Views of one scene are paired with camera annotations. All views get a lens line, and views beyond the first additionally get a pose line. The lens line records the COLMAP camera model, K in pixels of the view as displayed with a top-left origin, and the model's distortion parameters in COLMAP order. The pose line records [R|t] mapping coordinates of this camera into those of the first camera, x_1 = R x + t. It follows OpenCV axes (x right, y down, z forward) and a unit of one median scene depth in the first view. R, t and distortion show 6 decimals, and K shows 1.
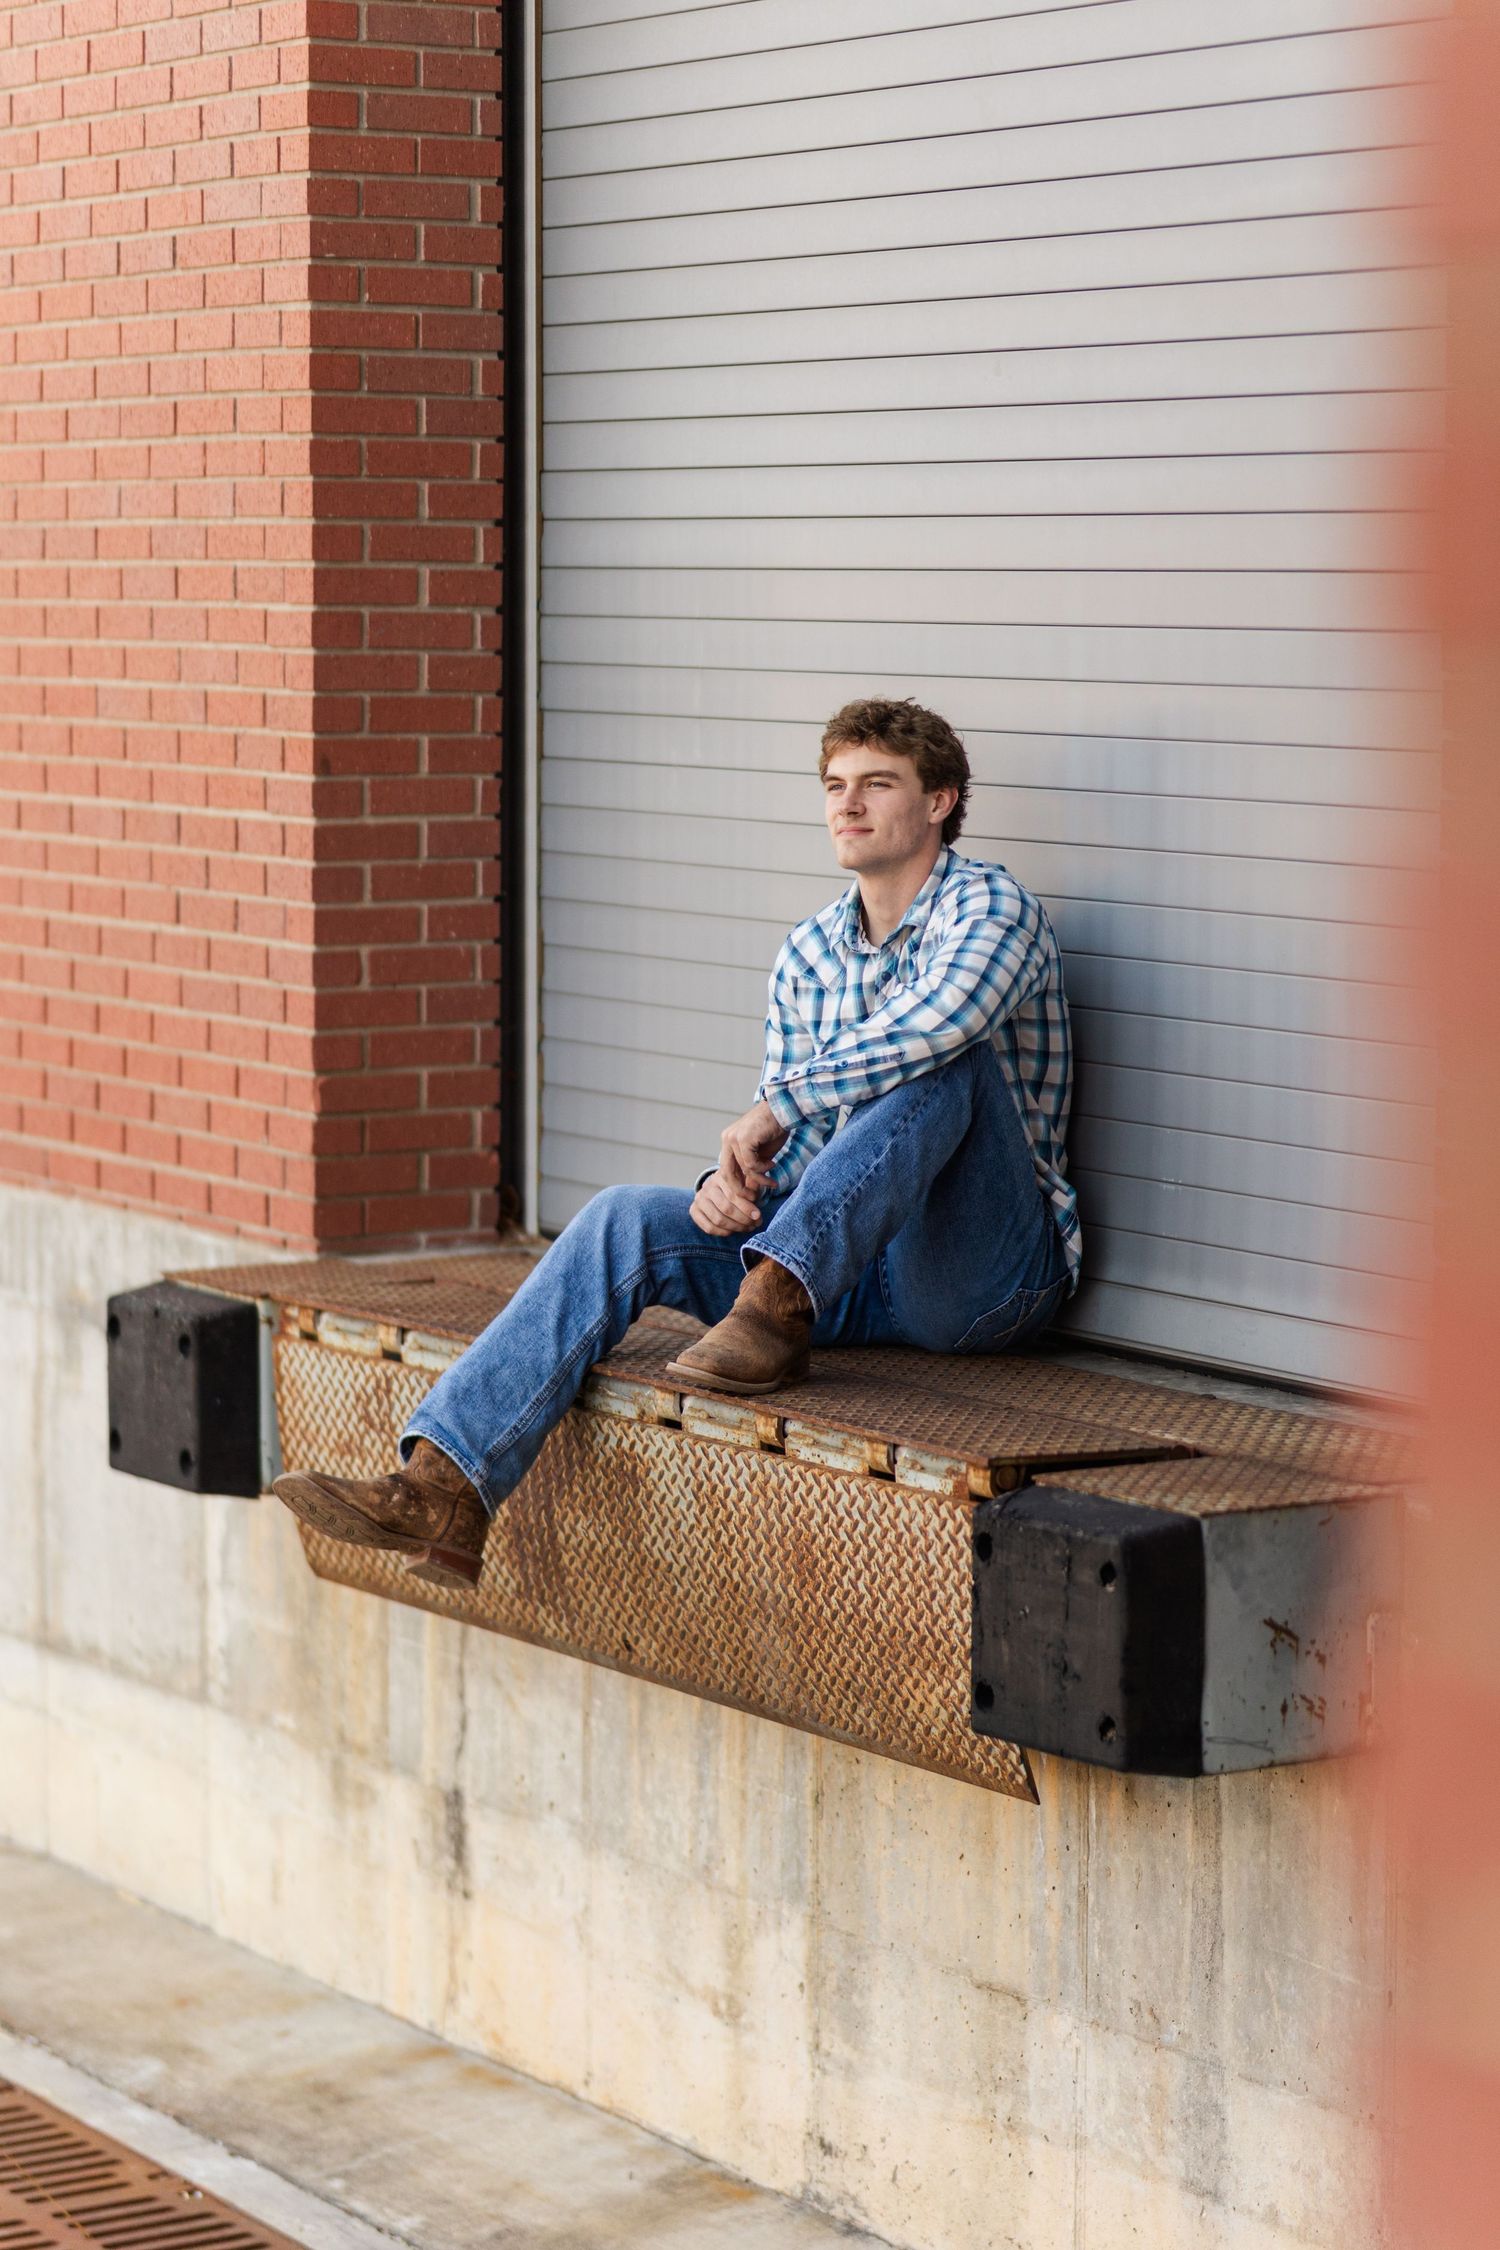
lens RADIAL K [[5289.8, 0, 752.3], [0, 5289.8, 915.8], [0, 0, 1]] dist [0.019641, -0.048421]
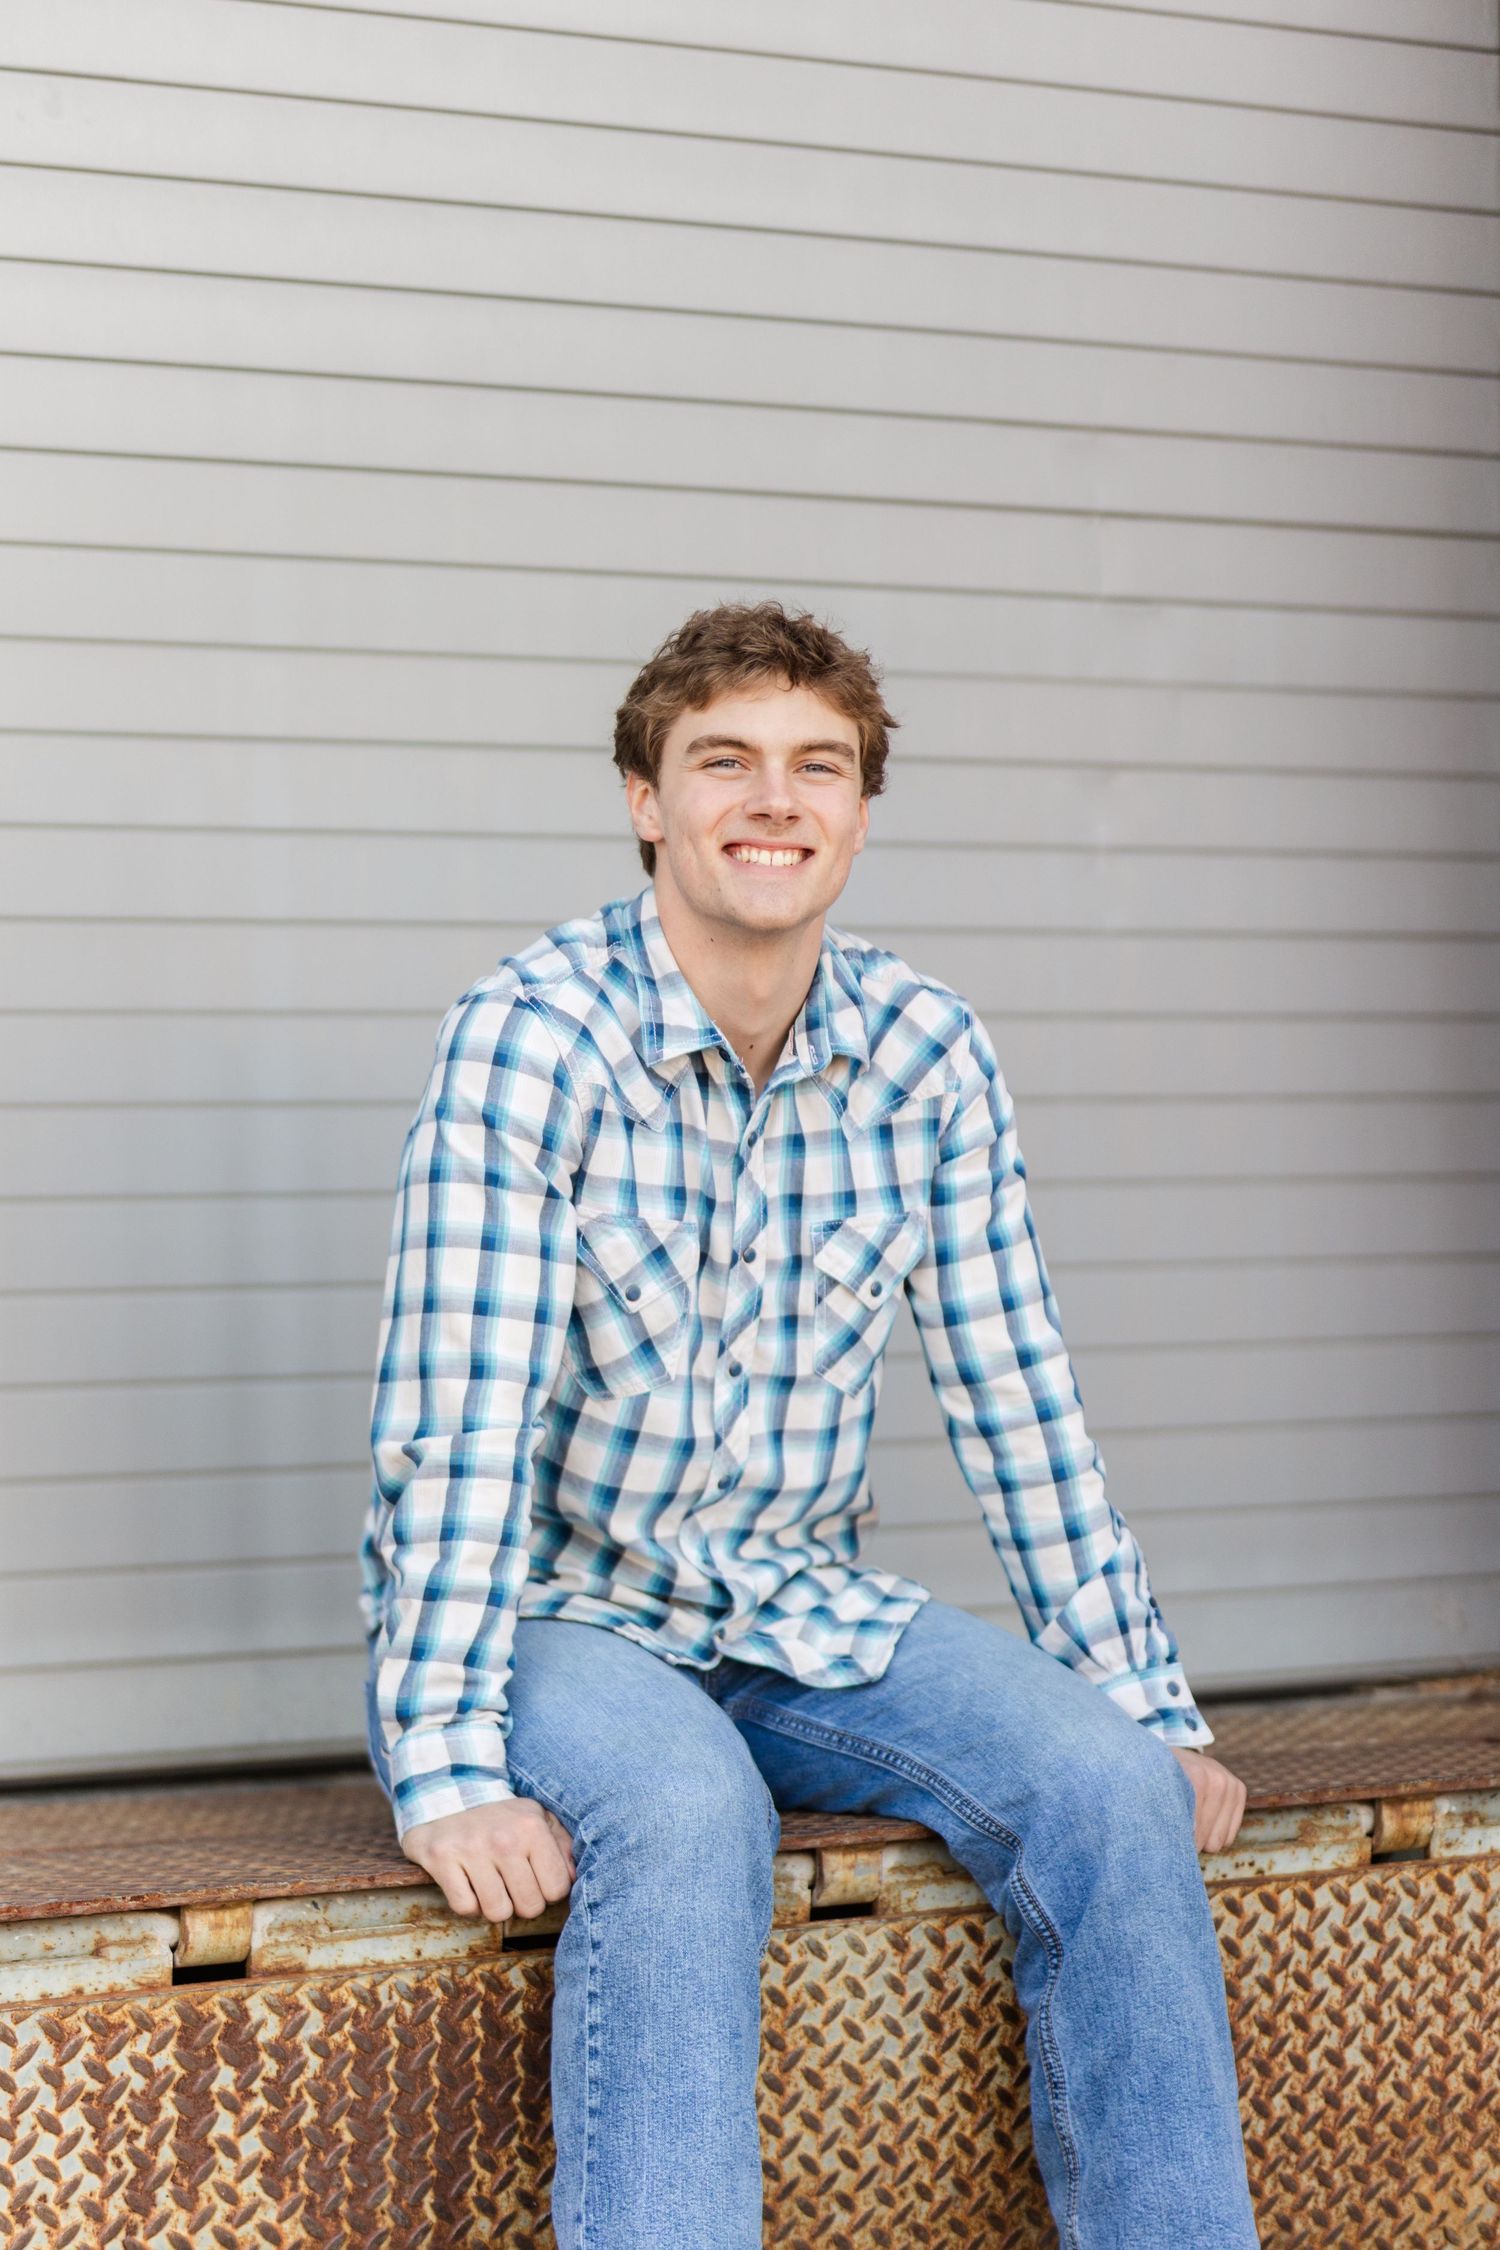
lens RADIAL K [[5378.8, 0, 817.6], [0, 5378.8, 917.8], [0, 0, 1]] dist [-0.053436, 0.424447]
pose [[0.066064, 0.035490, 0.997184, -0.588176], [0.075518, 0.996323, -0.040462, 0.016716], [-0.994954, 0.077978, 0.063141, 0.988995]]
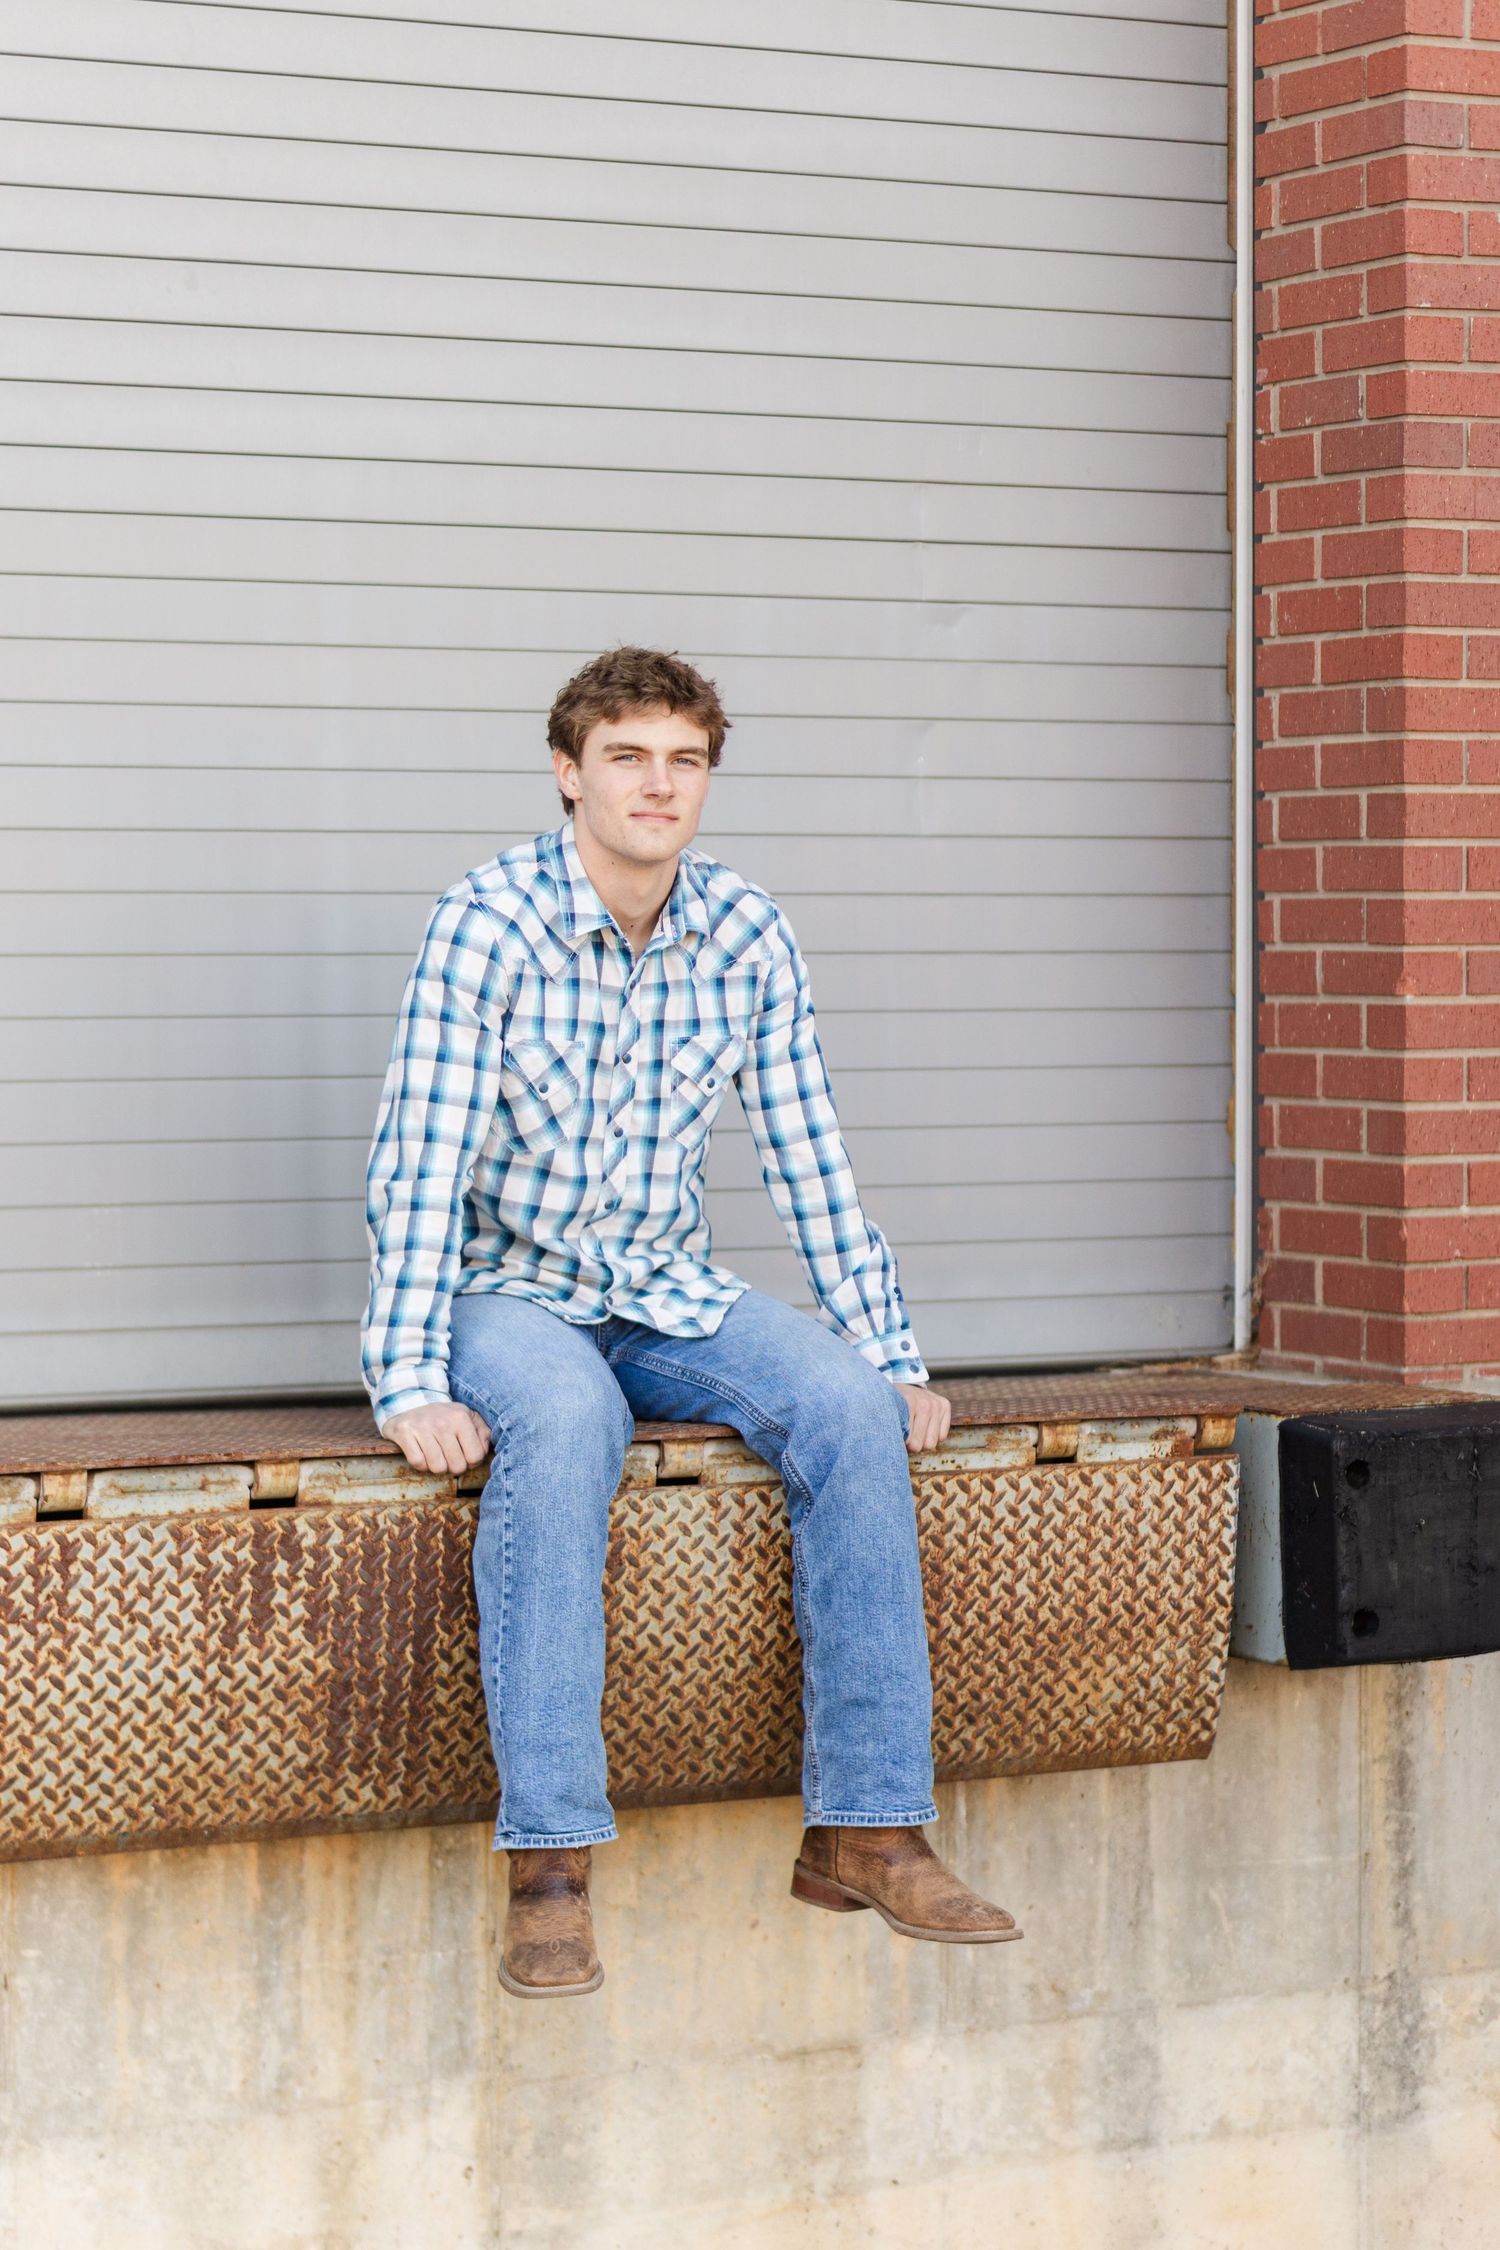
lens RADIAL K [[5664.8, 0, 750.7], [0, 5664.8, 915.6], [0, 0, 1]] dist [-0.052480, 0.713704]
pose [[0.118119, -0.003257, 0.992994, -0.952137], [0.065412, 0.997848, -0.004508, 0.009765], [-0.990843, 0.065486, 0.118078, 0.900820]]
